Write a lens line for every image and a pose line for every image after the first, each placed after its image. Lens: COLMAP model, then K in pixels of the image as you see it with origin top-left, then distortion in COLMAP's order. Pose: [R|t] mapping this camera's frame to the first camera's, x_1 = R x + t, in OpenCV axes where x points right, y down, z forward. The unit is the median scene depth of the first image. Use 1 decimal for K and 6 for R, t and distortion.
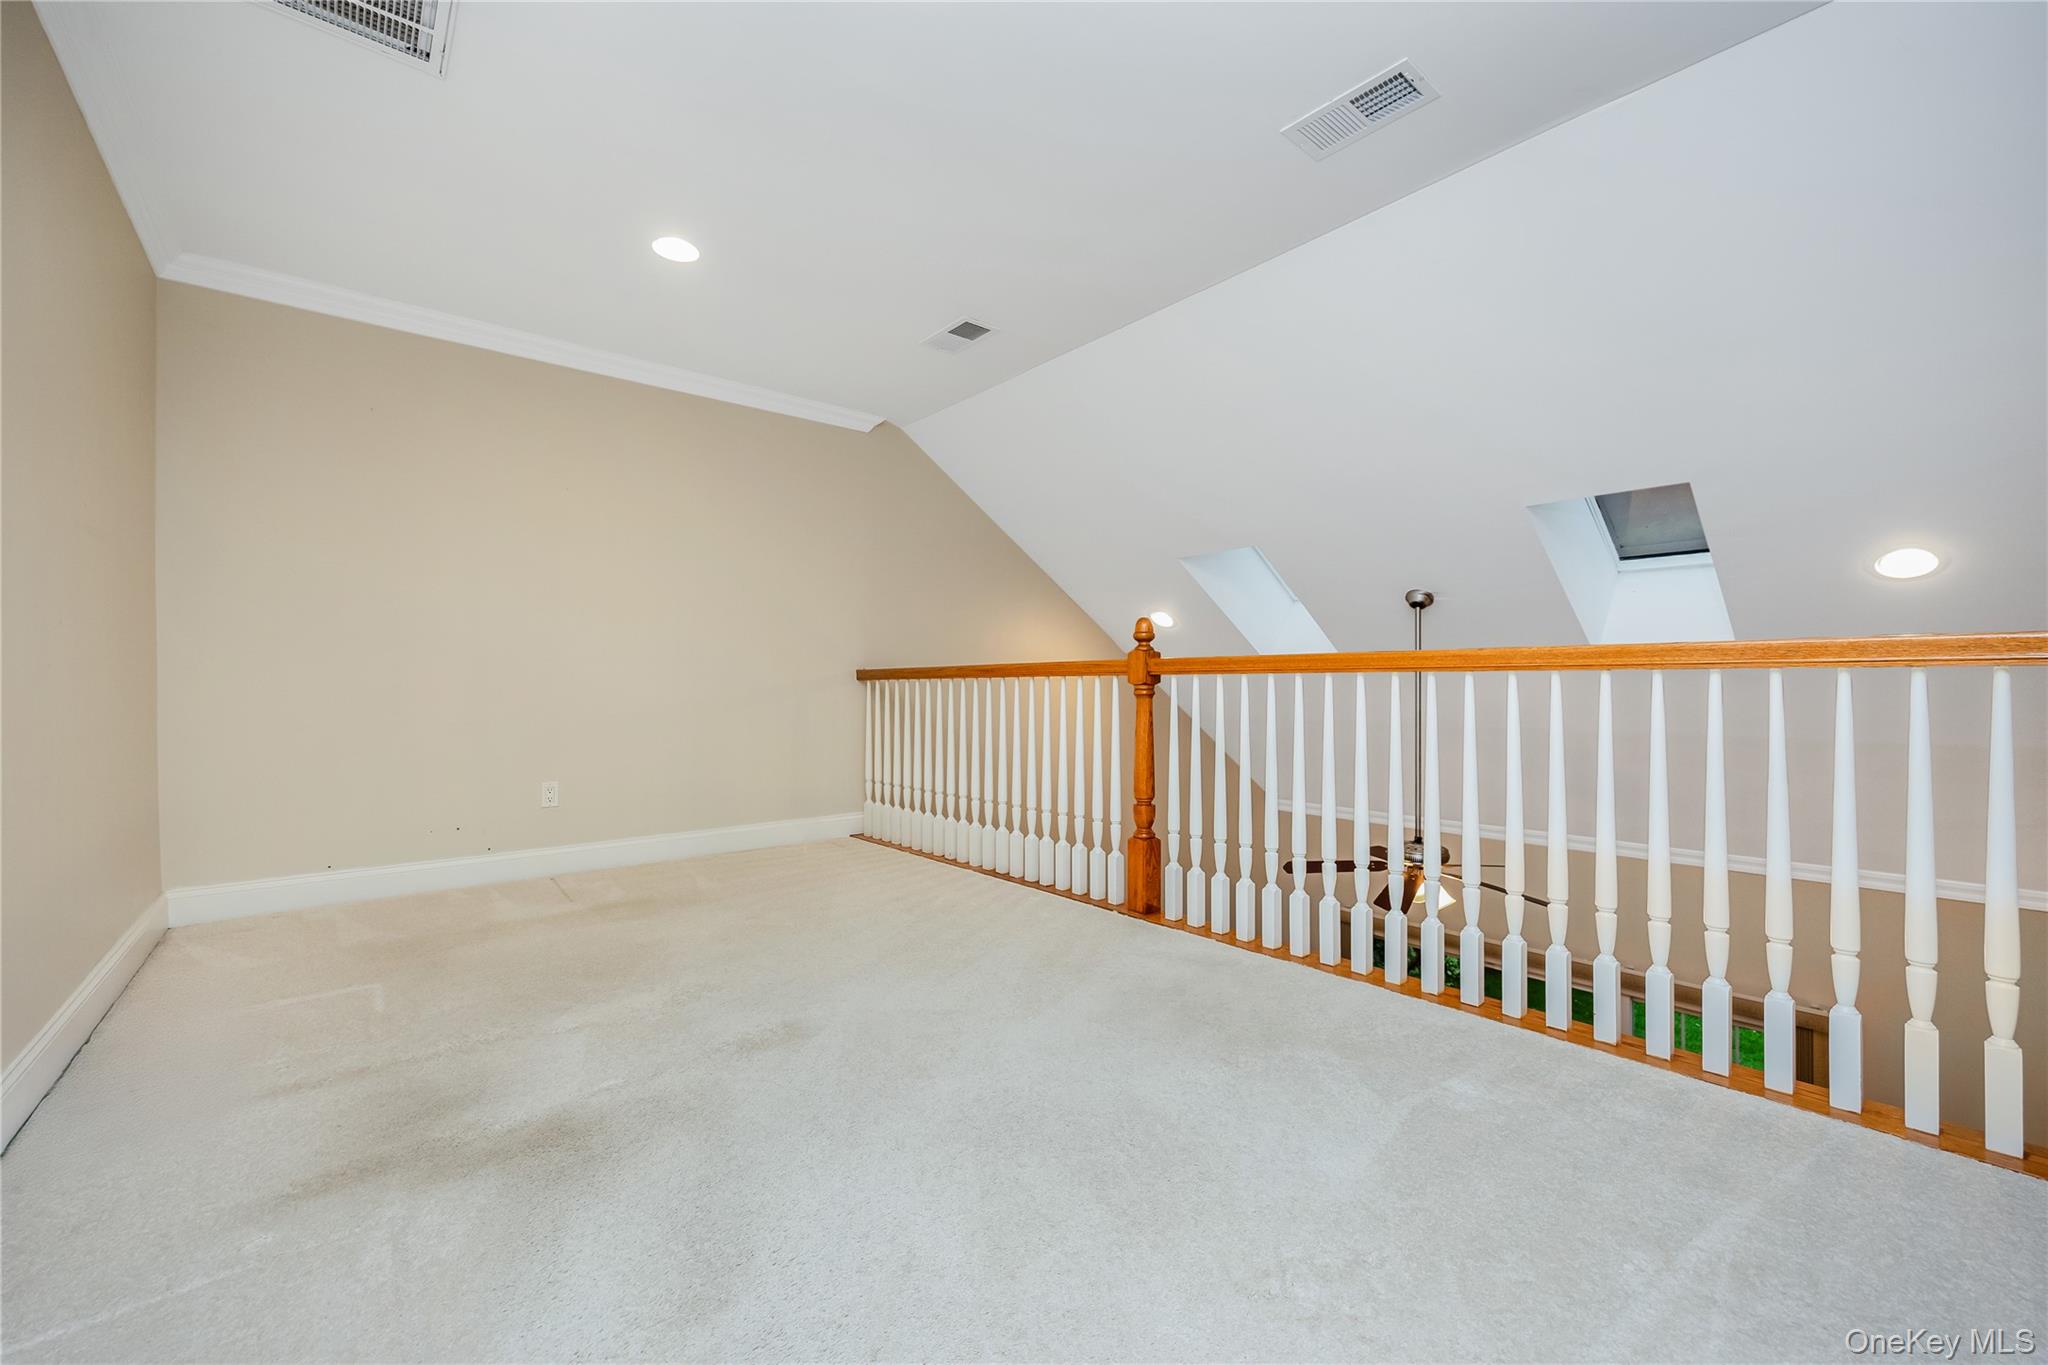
lens RADIAL K [[817.3, 0, 1024.8], [0, 817.3, 686.5], [0, 0, 1]] dist [-0.004425, -0.000552]
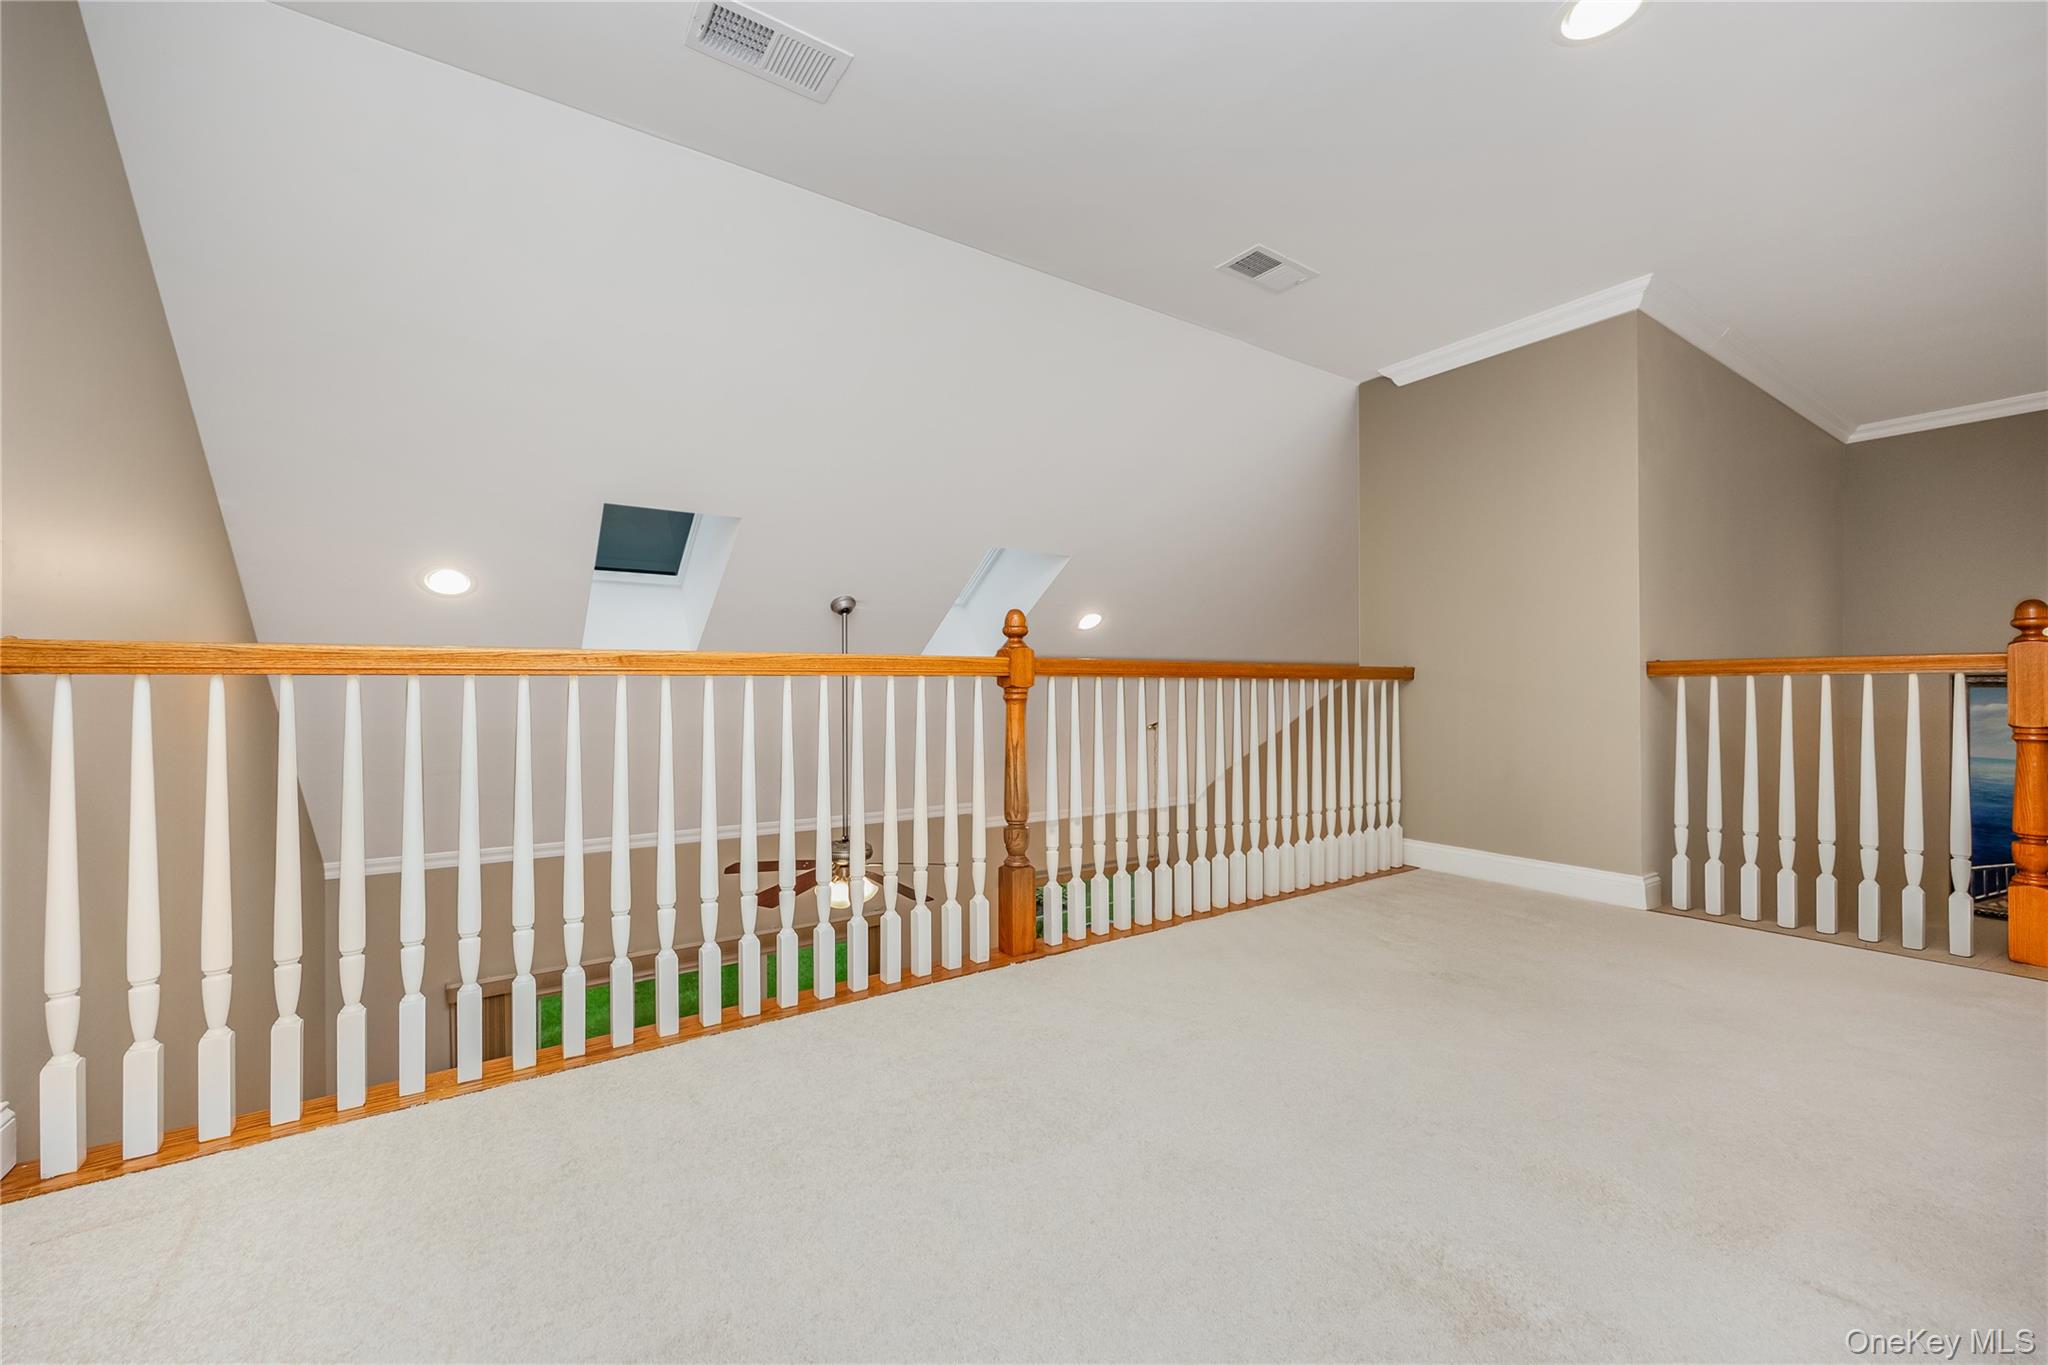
lens RADIAL K [[878.1, 0, 1029.4], [0, 878.1, 673.0], [0, 0, 1]] dist [0.023434, -0.000228]
pose [[0.098366, 0.014670, 0.995042, -0.581794], [0.009513, 0.999832, -0.015681, -0.001930], [-0.995105, 0.011008, 0.098210, 0.673798]]
